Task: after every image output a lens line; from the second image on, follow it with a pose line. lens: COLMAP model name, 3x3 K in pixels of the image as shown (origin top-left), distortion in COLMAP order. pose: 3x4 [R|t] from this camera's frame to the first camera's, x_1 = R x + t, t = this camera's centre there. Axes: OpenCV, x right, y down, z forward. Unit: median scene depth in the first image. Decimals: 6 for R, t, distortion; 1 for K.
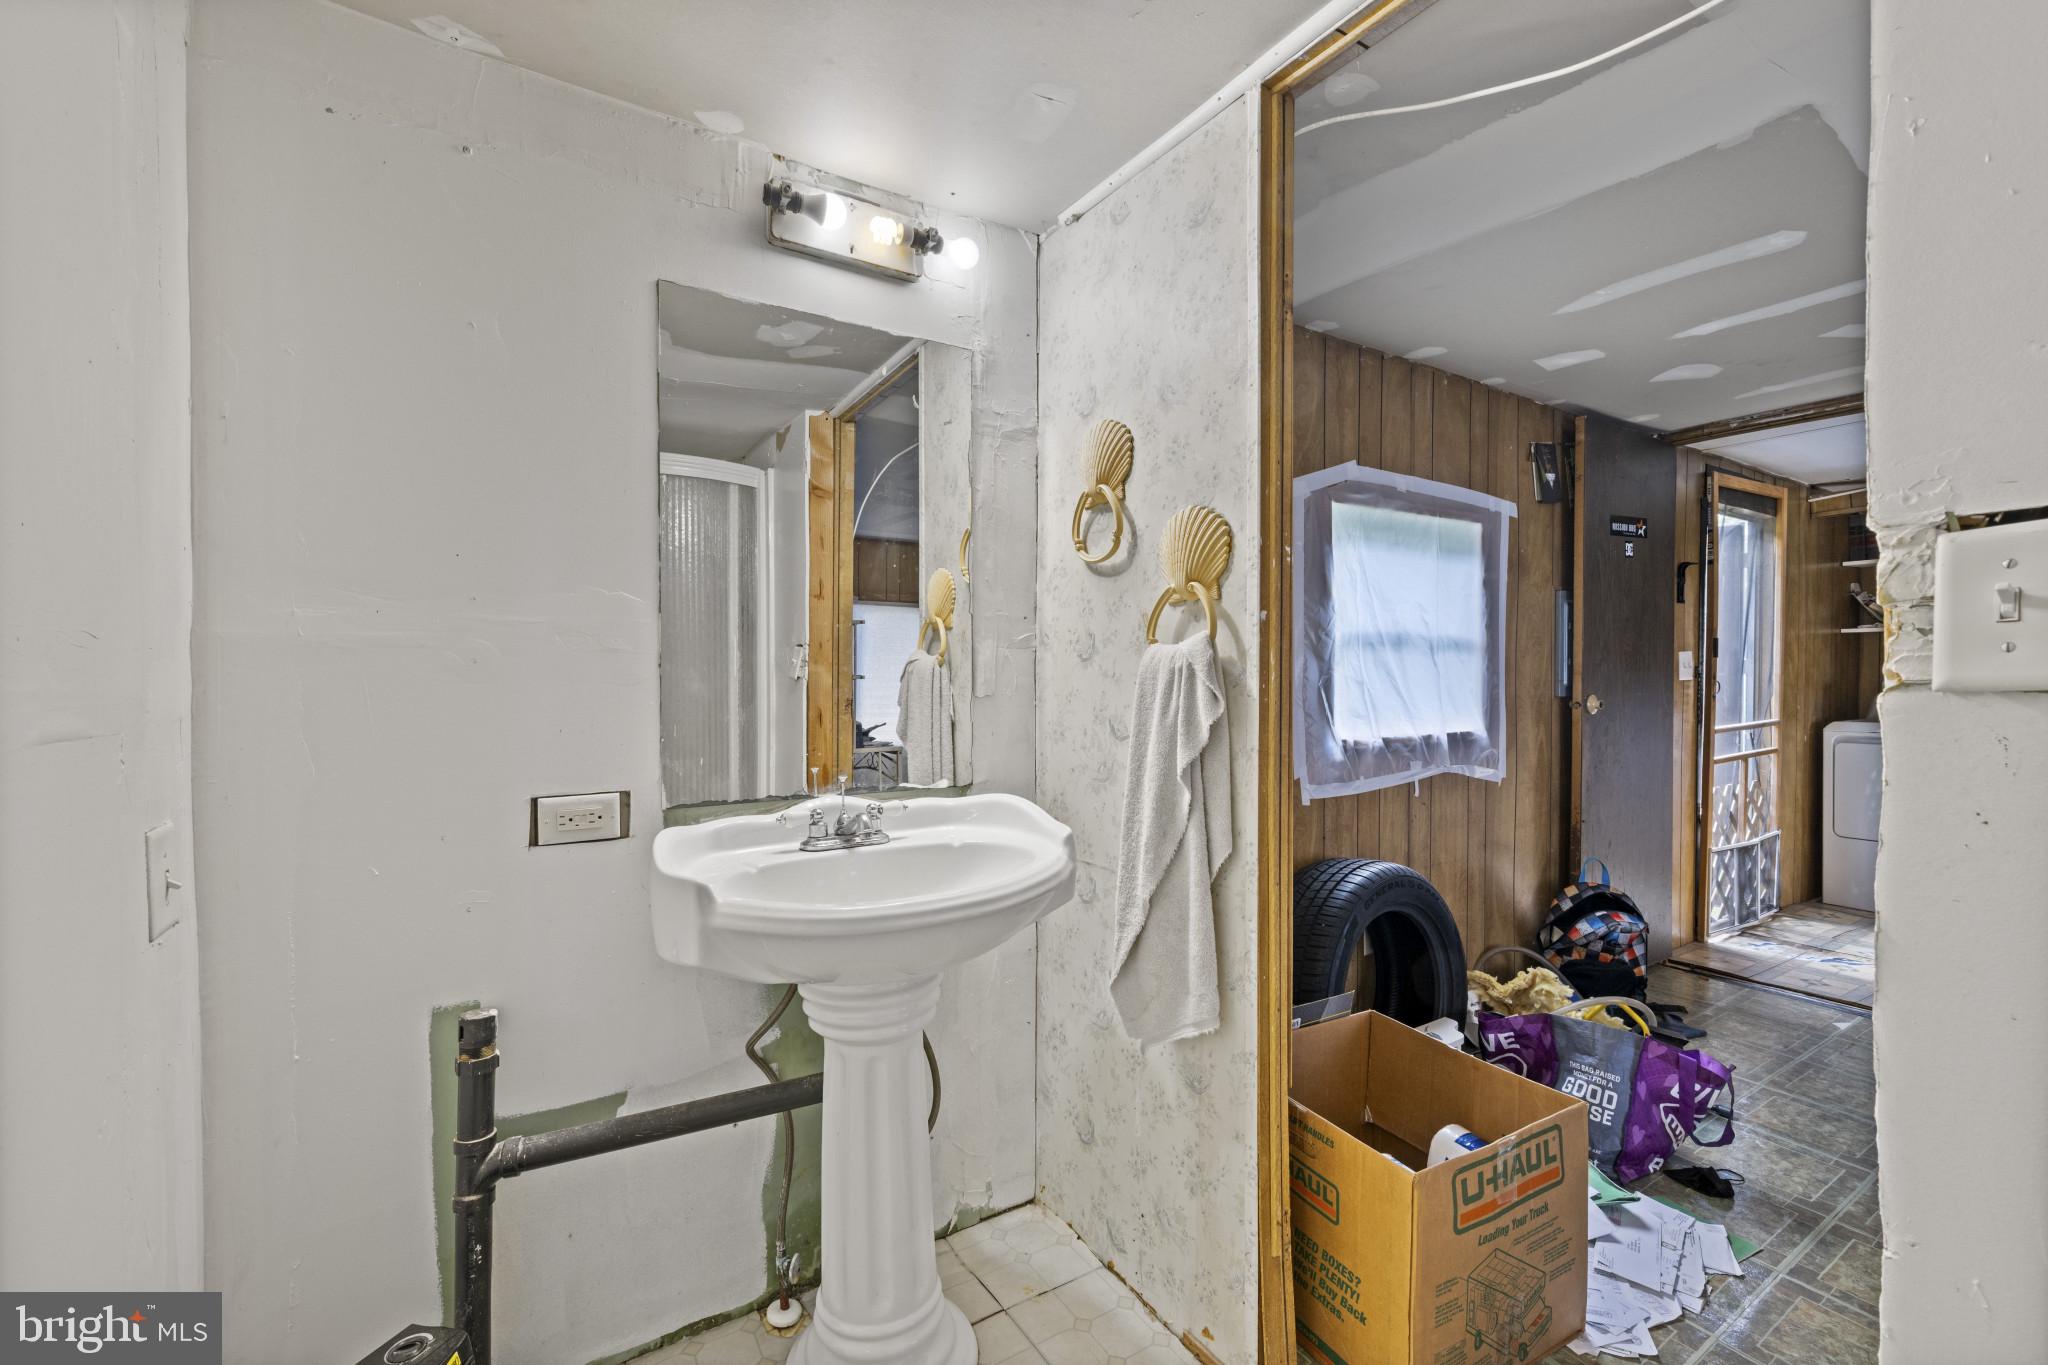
lens RADIAL K [[843.5, 0, 1024.0], [0, 843.5, 682.5], [0, 0, 1]] dist [-0.000704, -0.000075]
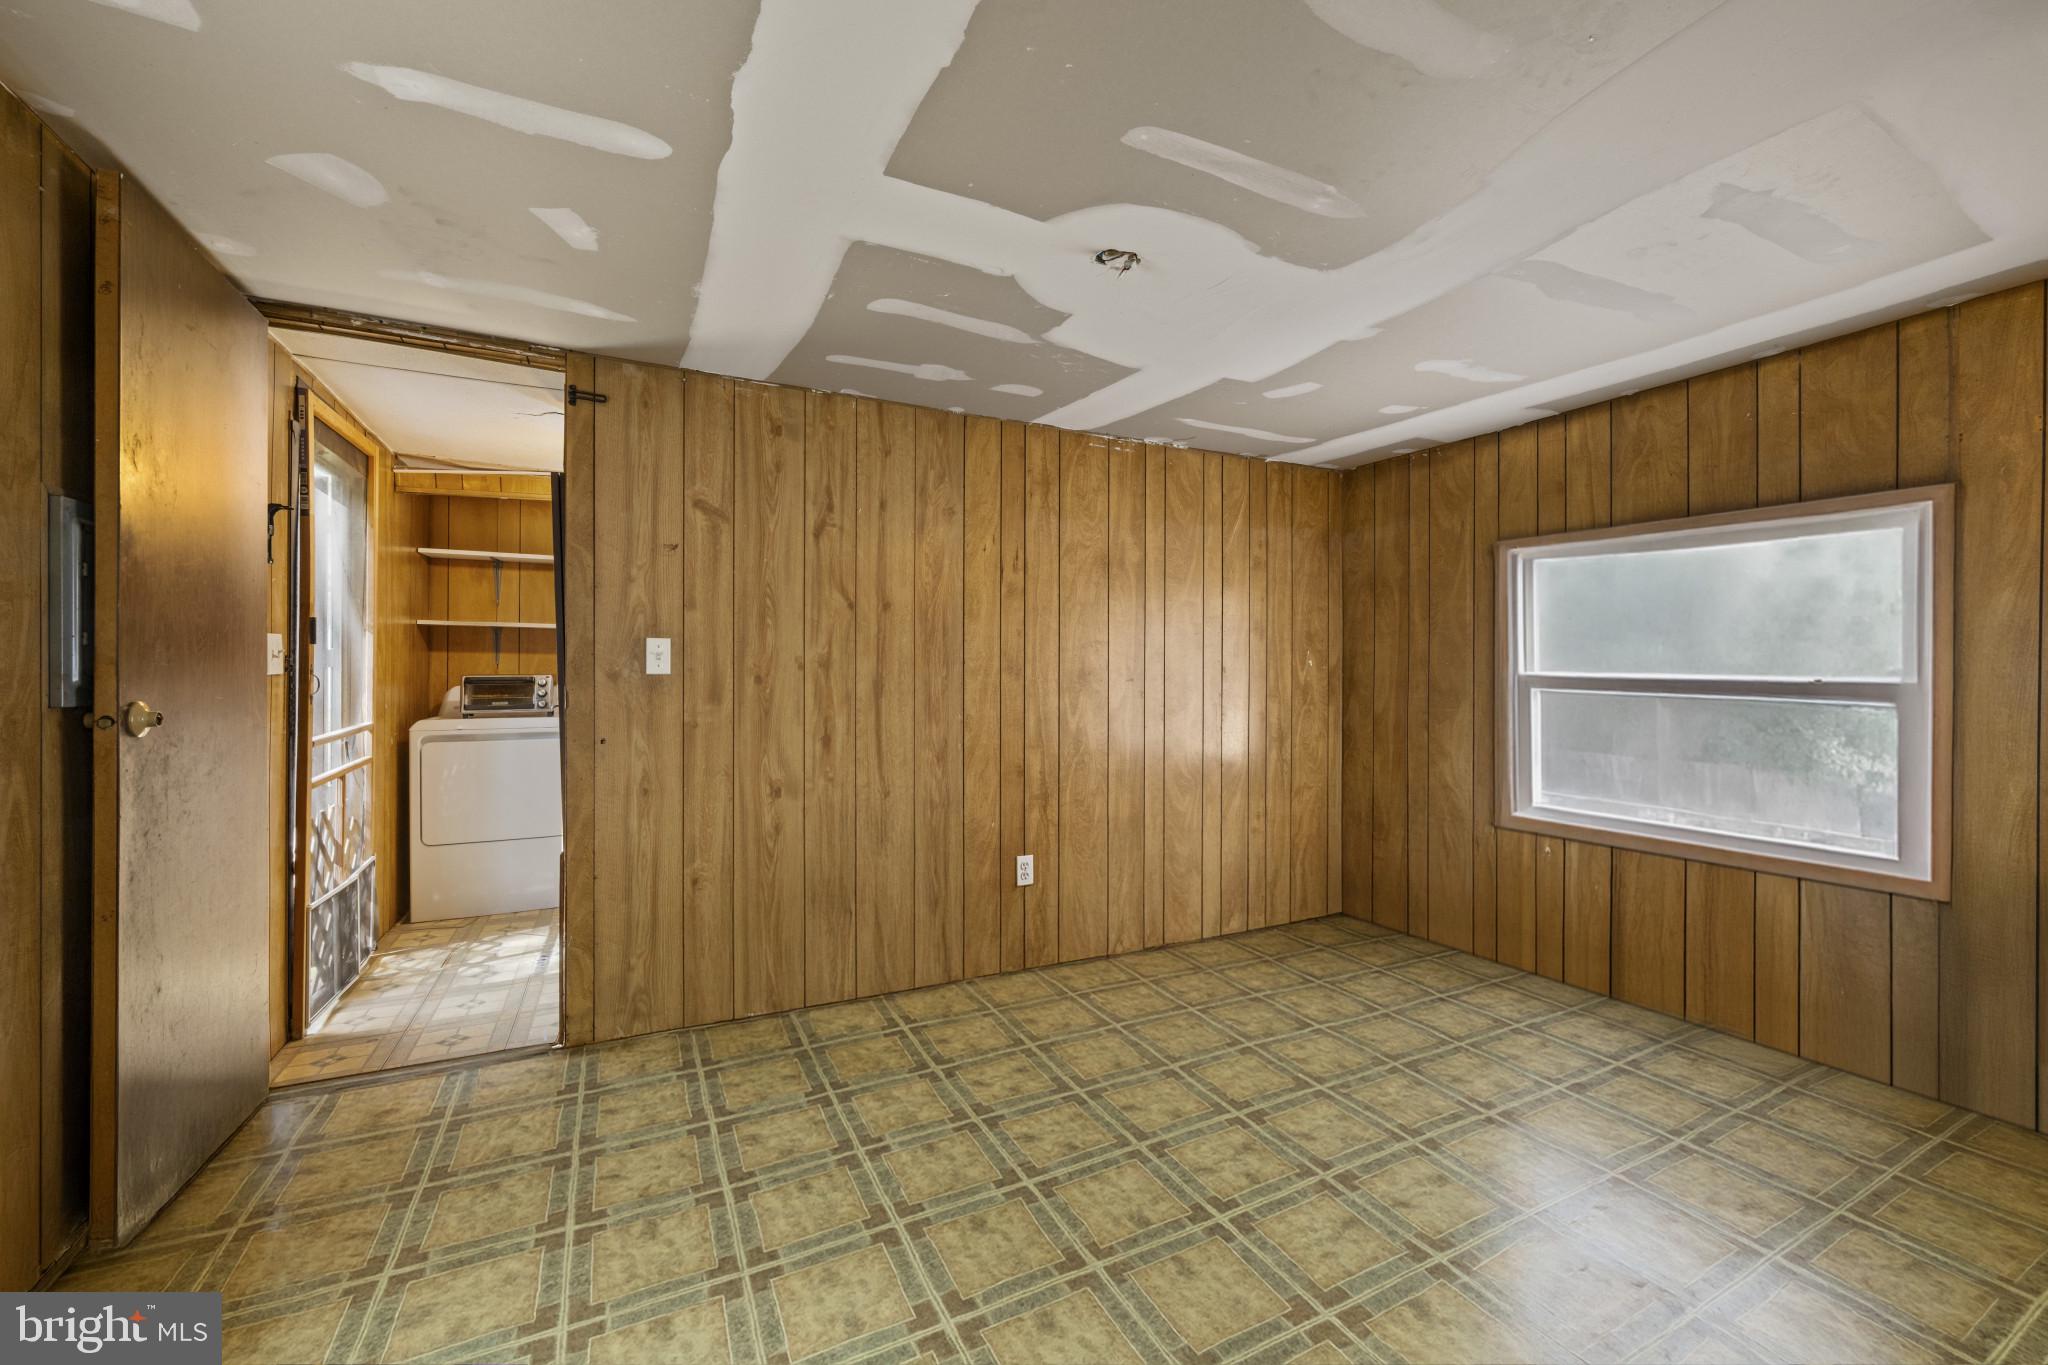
lens RADIAL K [[809.7, 0, 1008.9], [0, 809.7, 685.8], [0, 0, 1]] dist [-0.000278, -0.000083]
pose [[0.096251, -0.010990, 0.995296, 0.181923], [-0.001994, 0.999935, 0.011235, -0.002368], [-0.995355, -0.003066, 0.096222, 0.340271]]
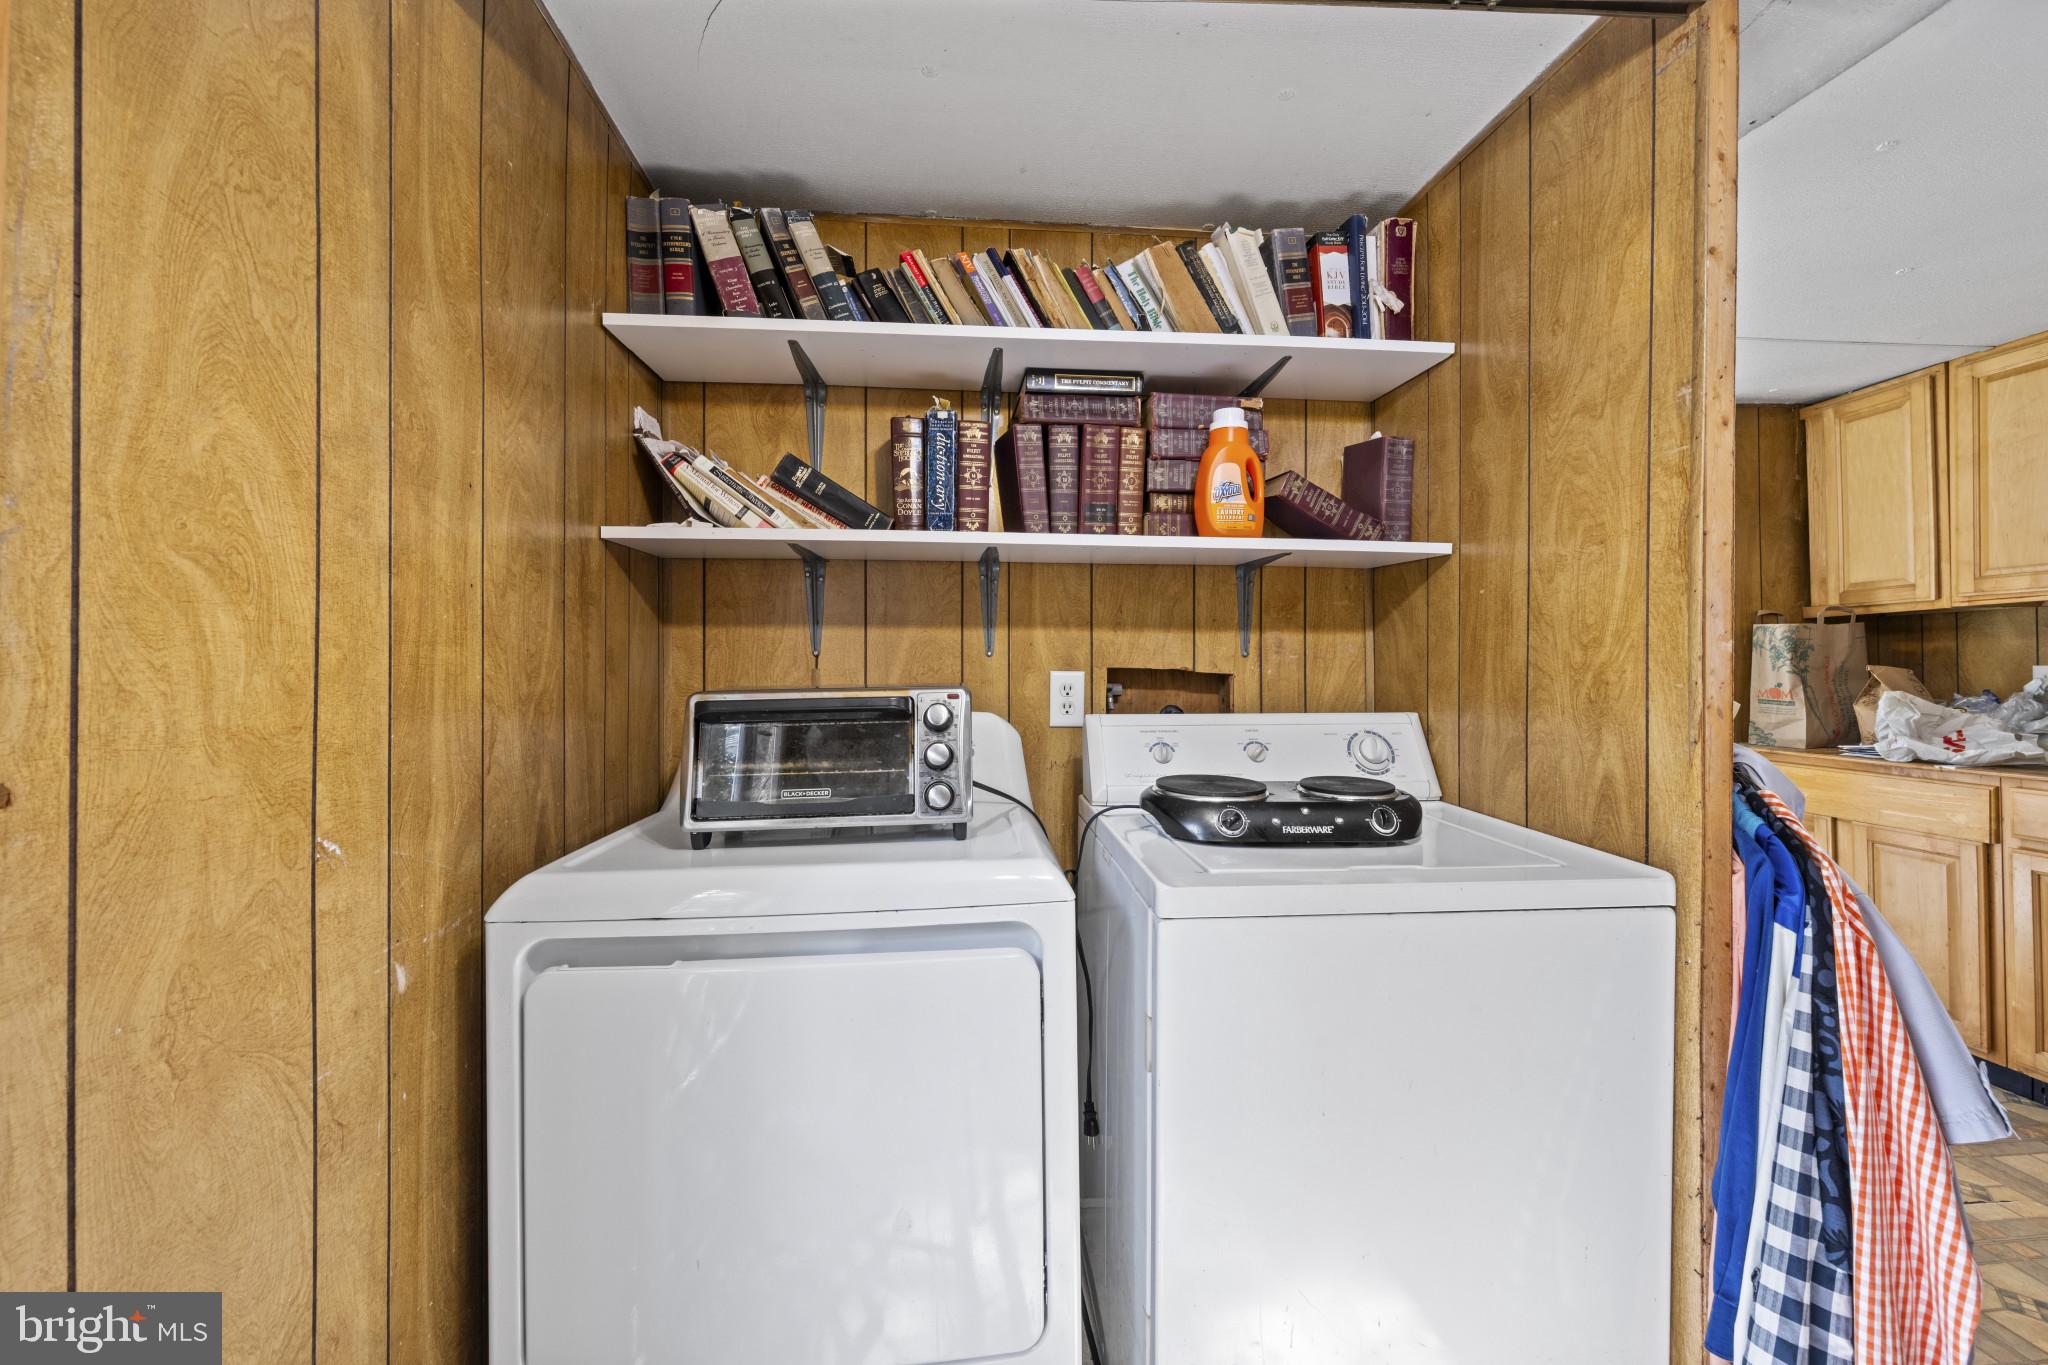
lens RADIAL K [[809.7, 0, 1008.9], [0, 809.7, 685.8], [0, 0, 1]] dist [-0.000278, -0.000083]
pose [[0.450970, -0.016223, 0.892391, 0.998323], [0.007672, 0.999868, 0.014300, -0.009112], [-0.892506, 0.000397, 0.451035, 0.947369]]
